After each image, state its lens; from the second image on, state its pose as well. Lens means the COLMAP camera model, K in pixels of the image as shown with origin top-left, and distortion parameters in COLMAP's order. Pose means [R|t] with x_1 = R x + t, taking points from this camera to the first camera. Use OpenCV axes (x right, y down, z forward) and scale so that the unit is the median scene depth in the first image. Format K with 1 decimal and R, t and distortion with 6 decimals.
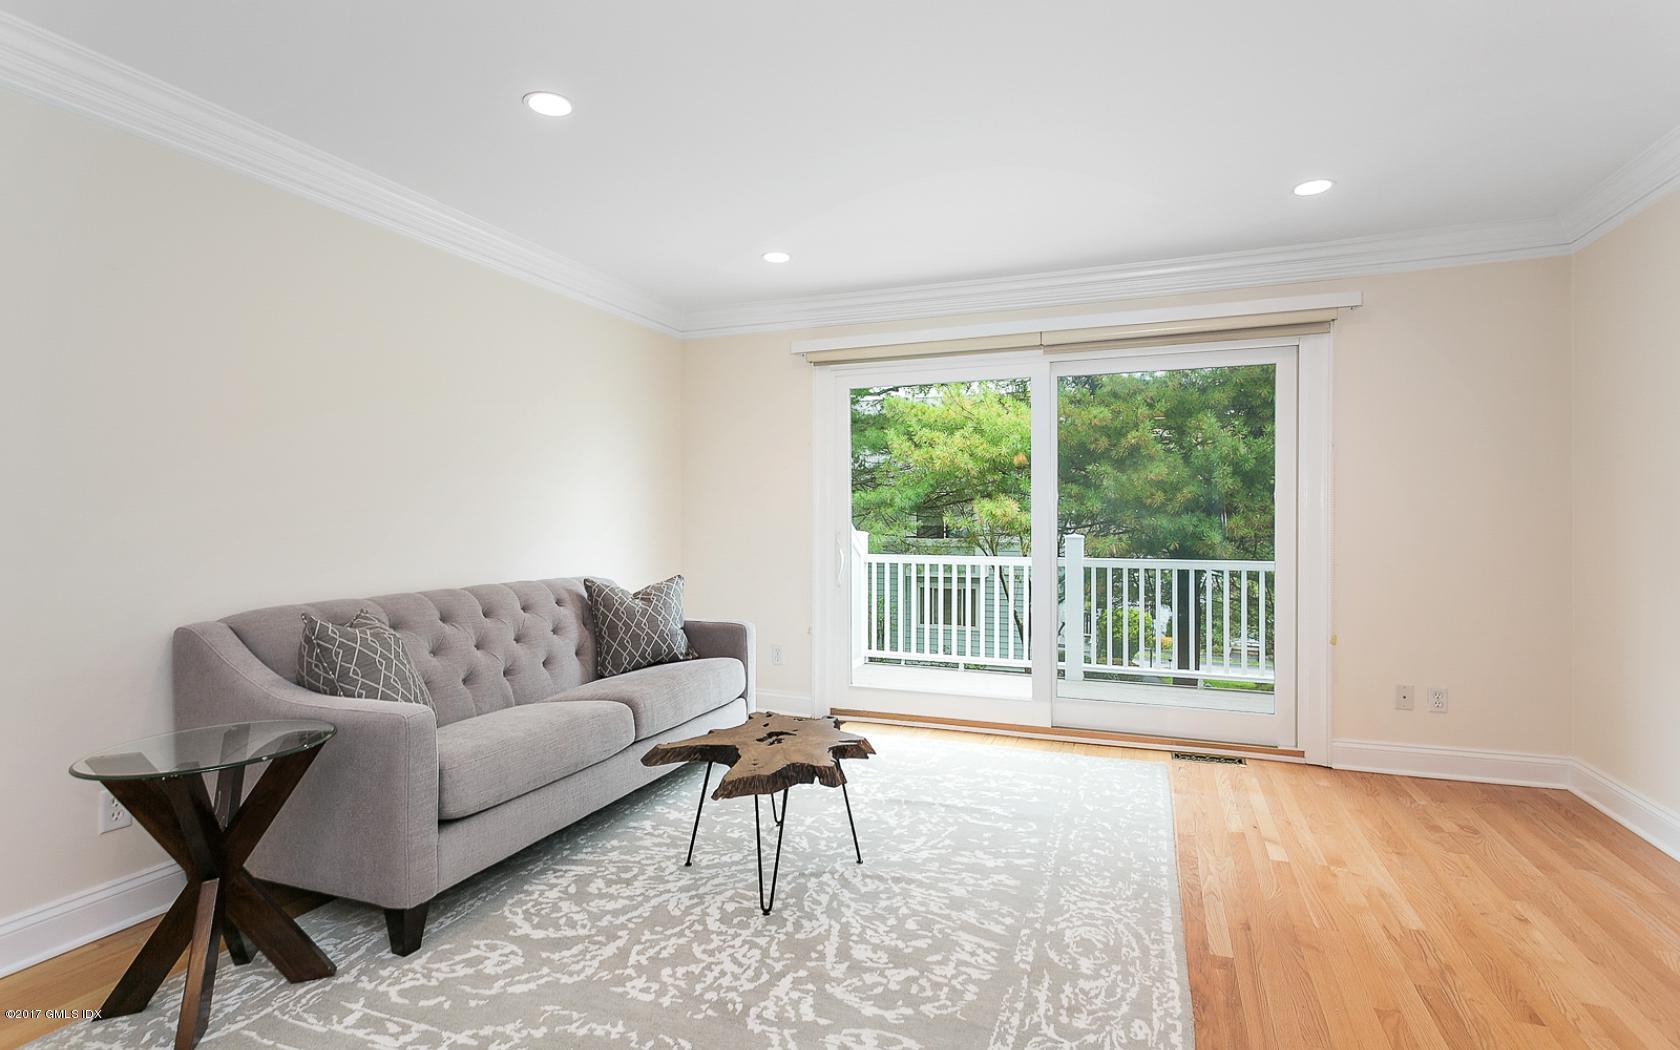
lens RADIAL K [[803.7, 0, 838.0], [0, 803.7, 517.2], [0, 0, 1]] dist [0.000684, 0.000914]
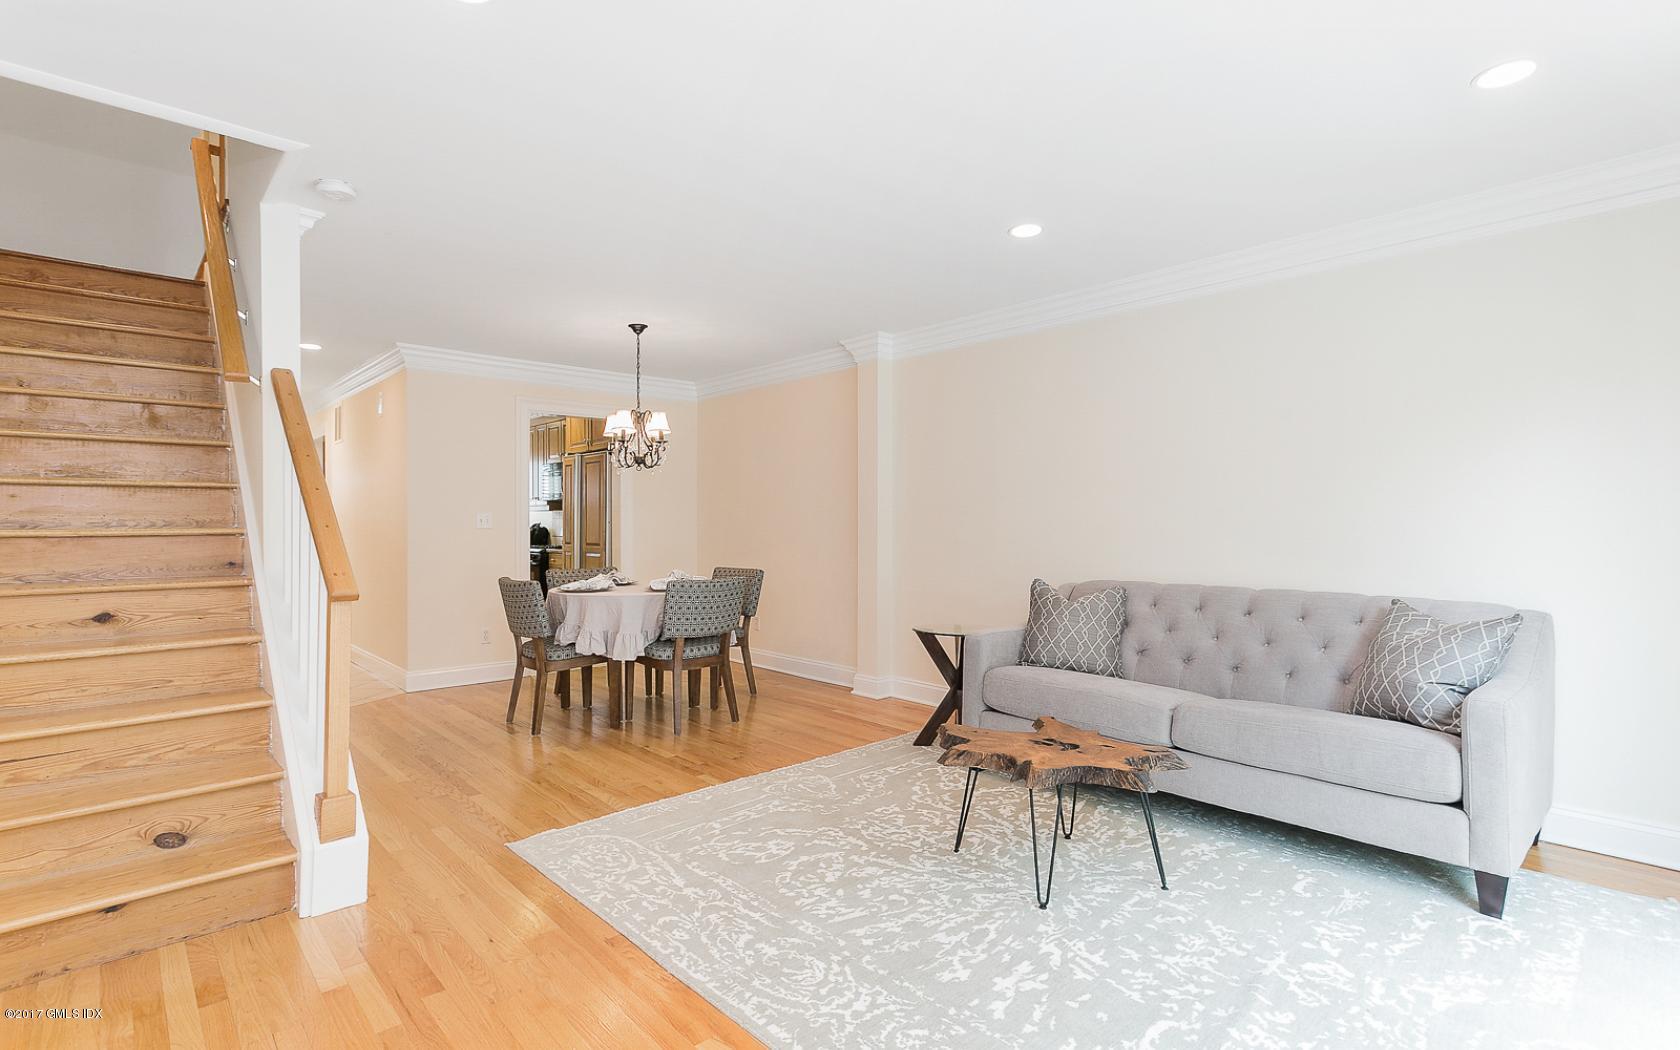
lens RADIAL K [[803.7, 0, 838.0], [0, 803.7, 517.2], [0, 0, 1]] dist [0.000684, 0.000914]
pose [[-0.434042, -0.001901, -0.900891, 0.690342], [-0.000829, 0.999998, -0.001710, -0.004637], [0.900892, 0.000005, -0.434043, 0.872006]]
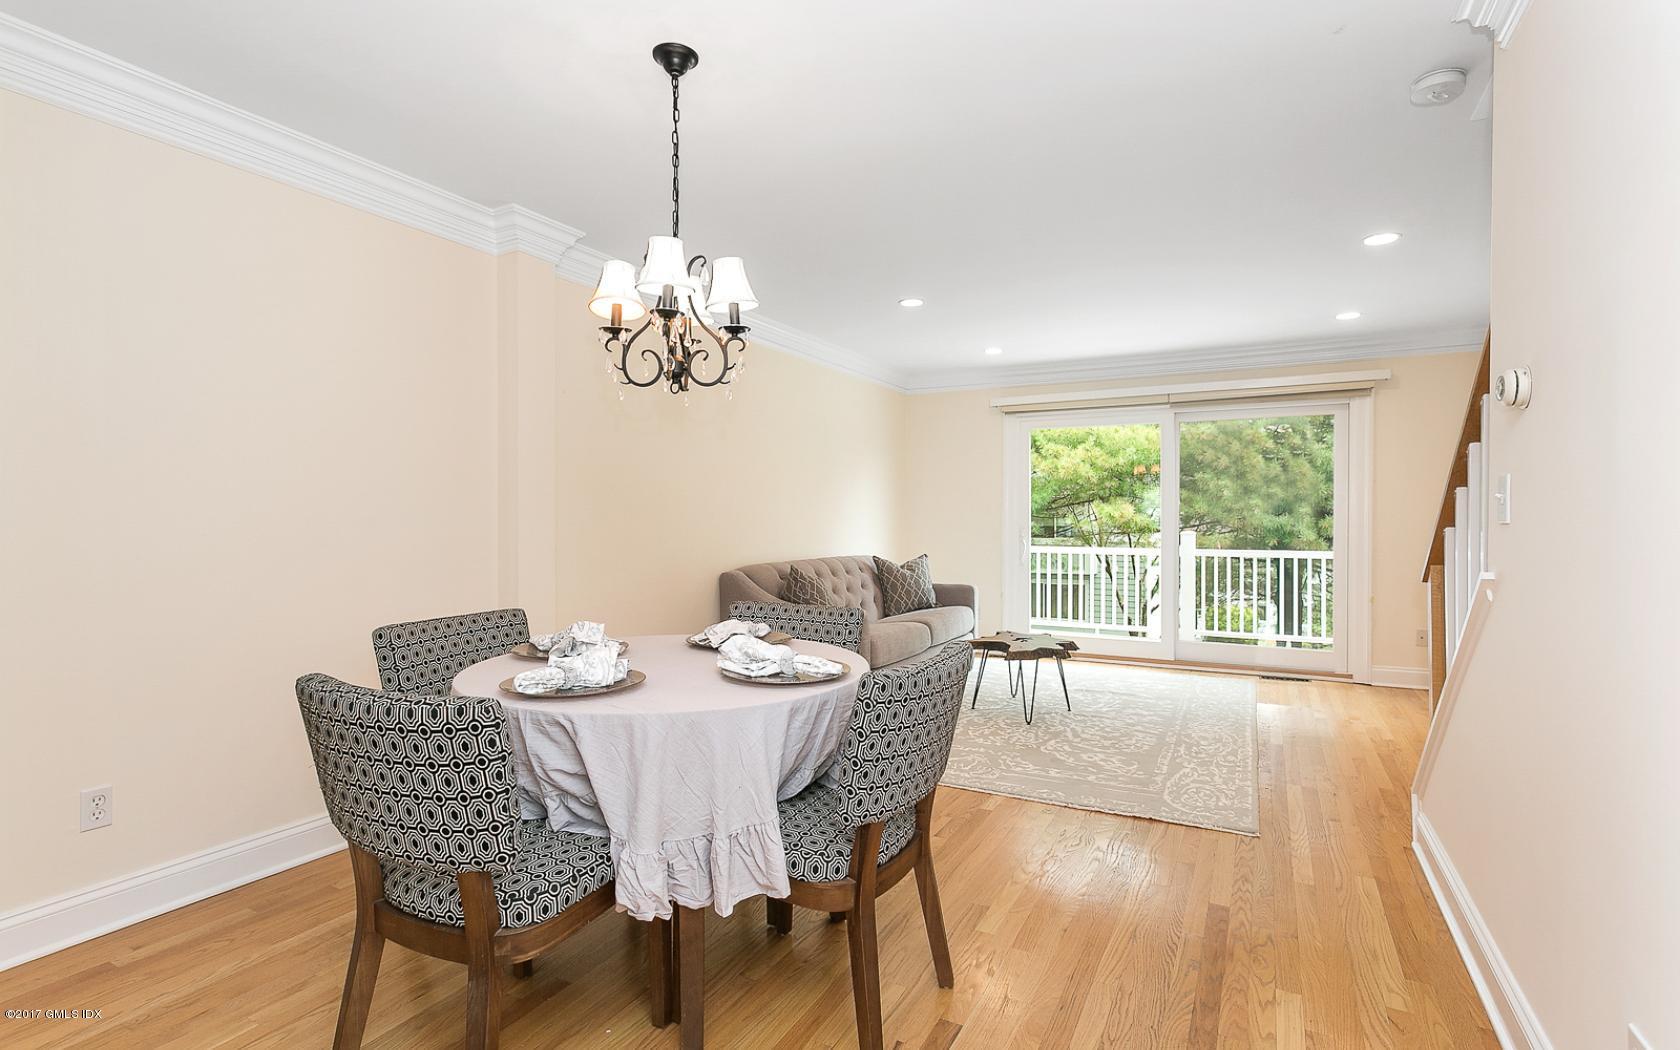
lens RADIAL K [[794.0, 0, 837.5], [0, 794.0, 523.3], [0, 0, 1]] dist [0.001288, 0.000663]
pose [[0.993049, 0.001379, -0.117691, -0.204471], [-0.000629, 0.999979, 0.006411, 0.001165], [0.117697, -0.006292, 0.993030, -0.597392]]
